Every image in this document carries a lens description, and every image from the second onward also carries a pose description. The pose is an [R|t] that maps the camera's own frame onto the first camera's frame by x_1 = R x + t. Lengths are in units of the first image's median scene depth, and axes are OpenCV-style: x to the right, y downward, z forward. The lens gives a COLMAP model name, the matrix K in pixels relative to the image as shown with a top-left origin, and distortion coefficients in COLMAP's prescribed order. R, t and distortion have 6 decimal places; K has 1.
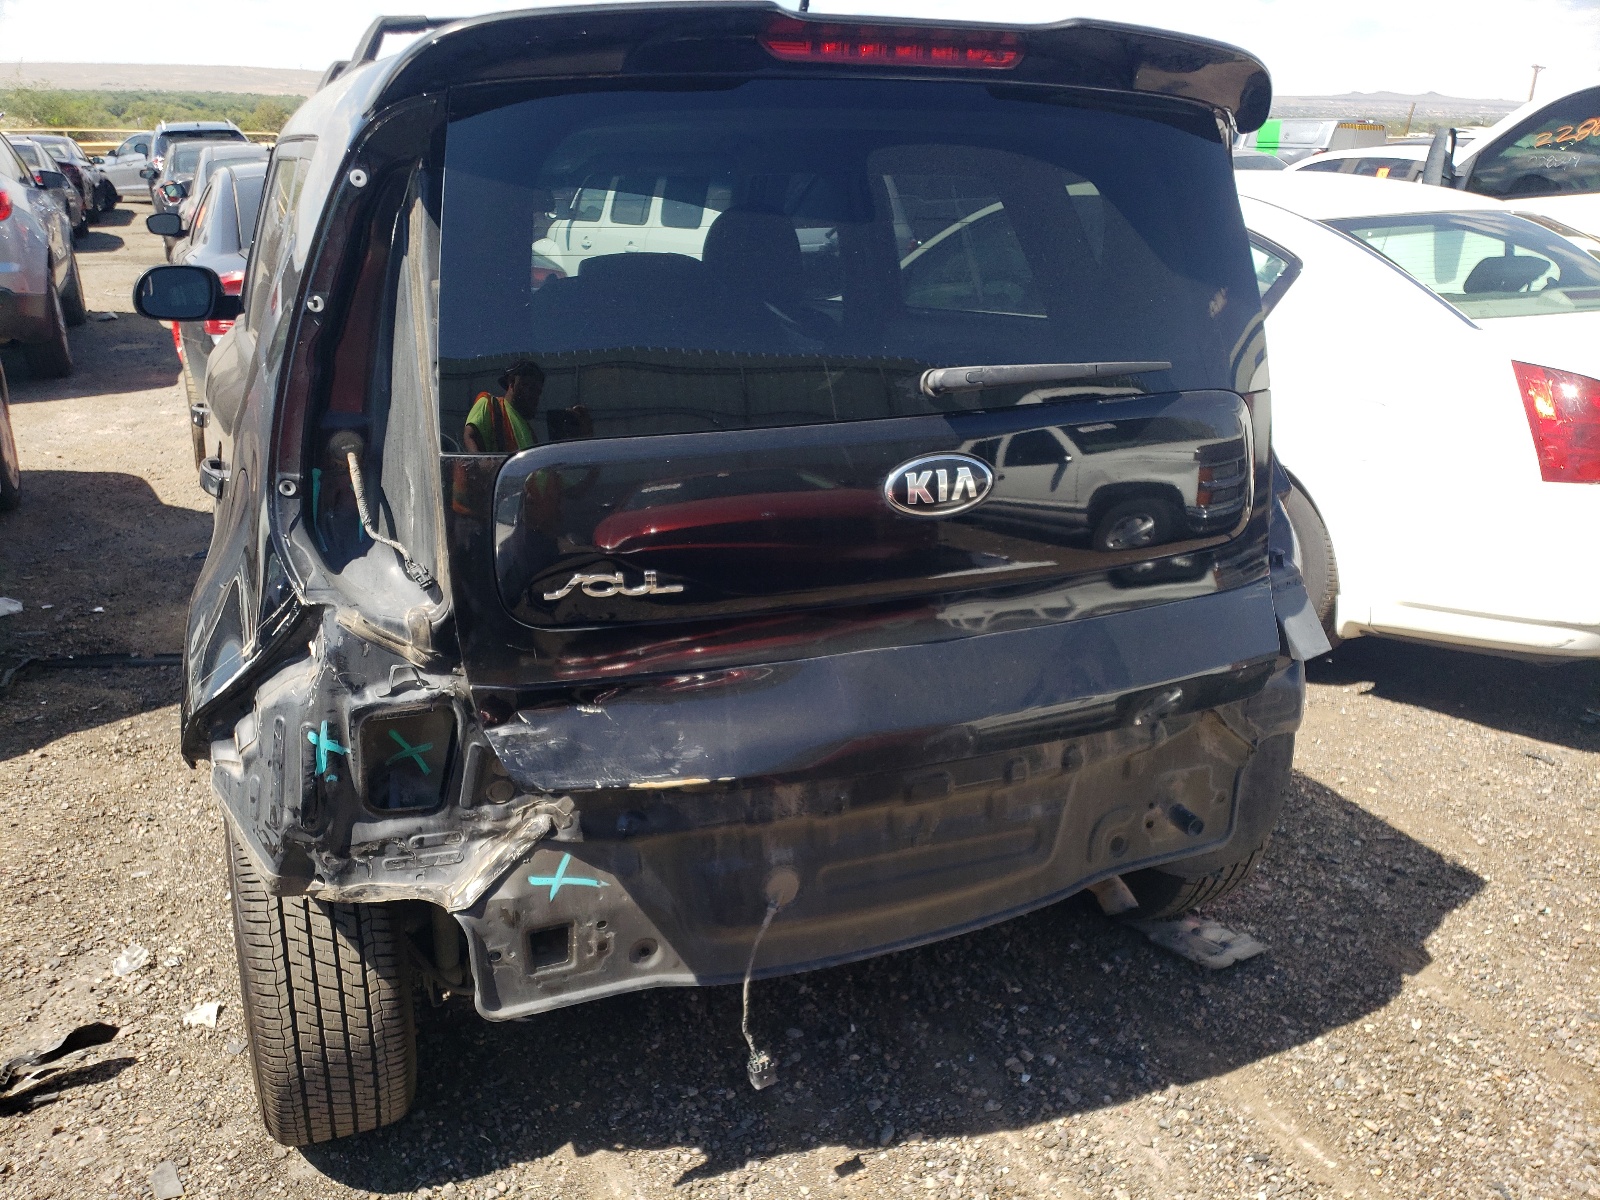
lens RADIAL K [[1222.2, 0, 764.5], [0, 1222.2, 600.0], [0, 0, 1]] dist [0.029319, -0.005577]
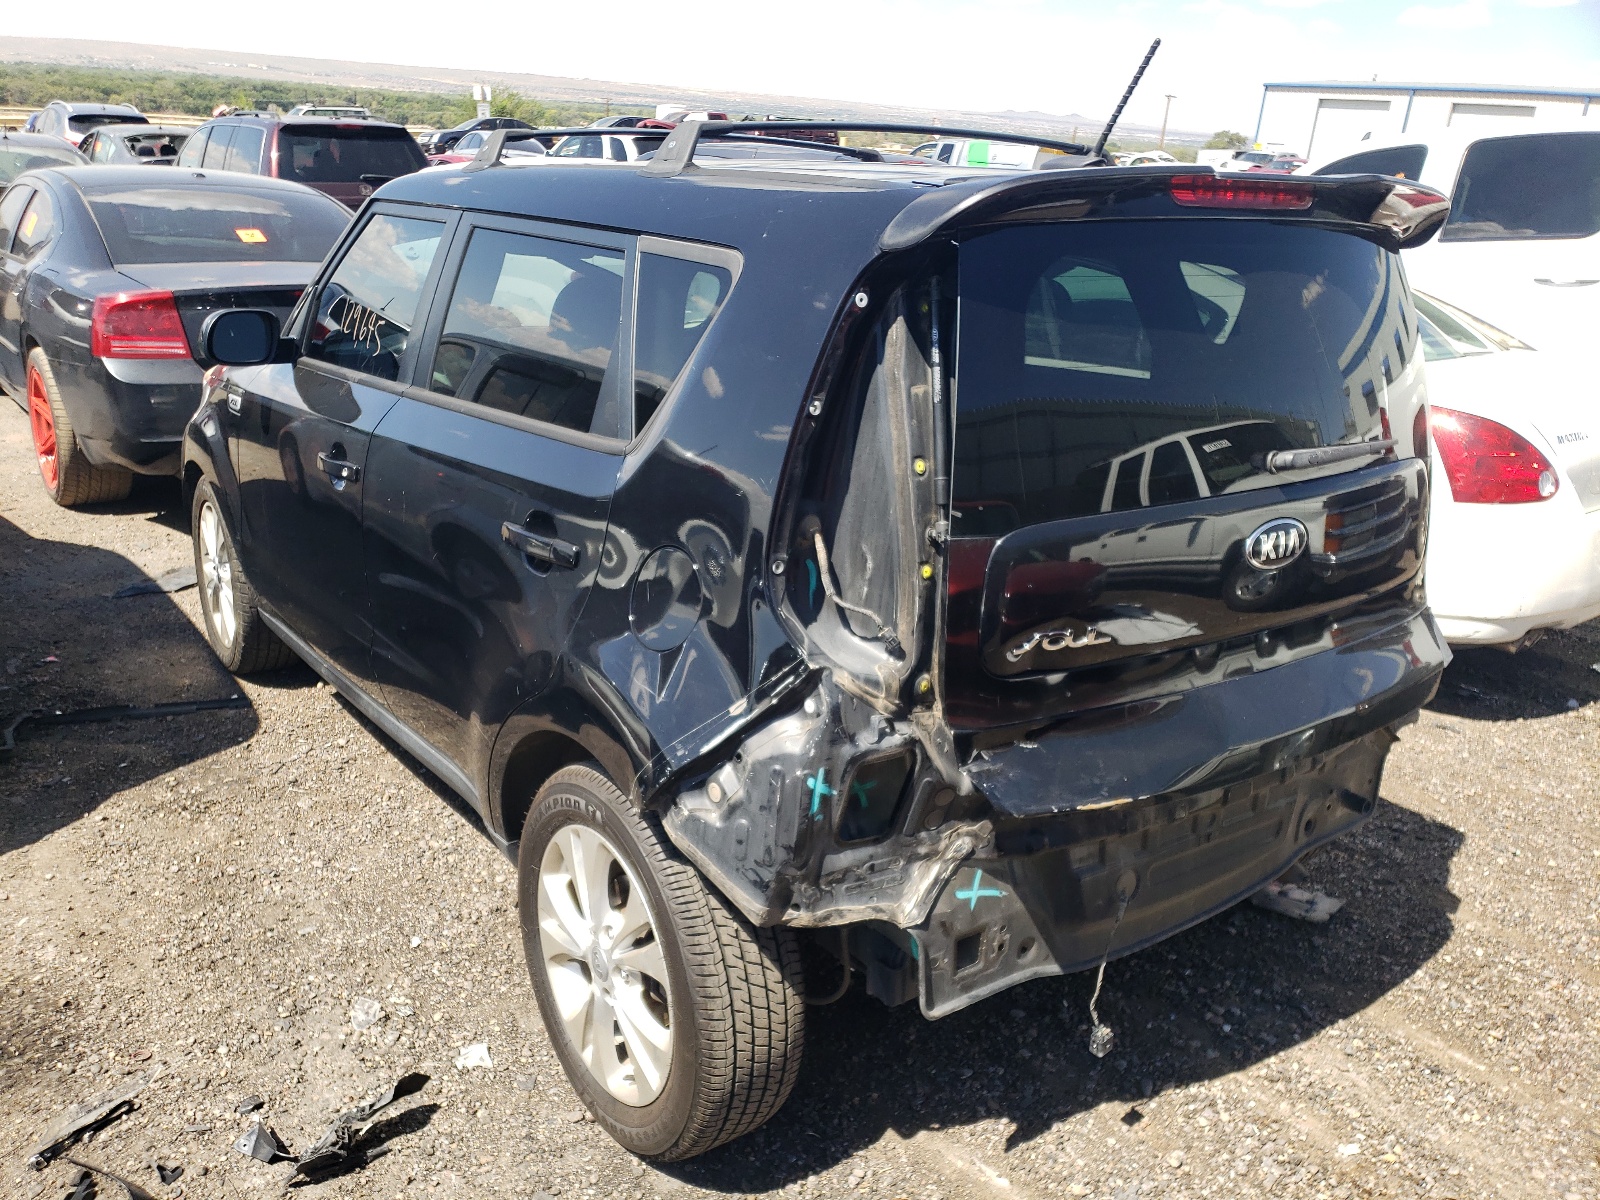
lens RADIAL K [[1222.2, 0, 764.5], [0, 1222.2, 600.0], [0, 0, 1]] dist [0.029319, -0.005577]
pose [[0.975653, -0.036683, 0.216229, -0.510837], [0.036620, 0.999320, 0.004299, -0.050419], [-0.216240, 0.003724, 0.976333, -0.072570]]
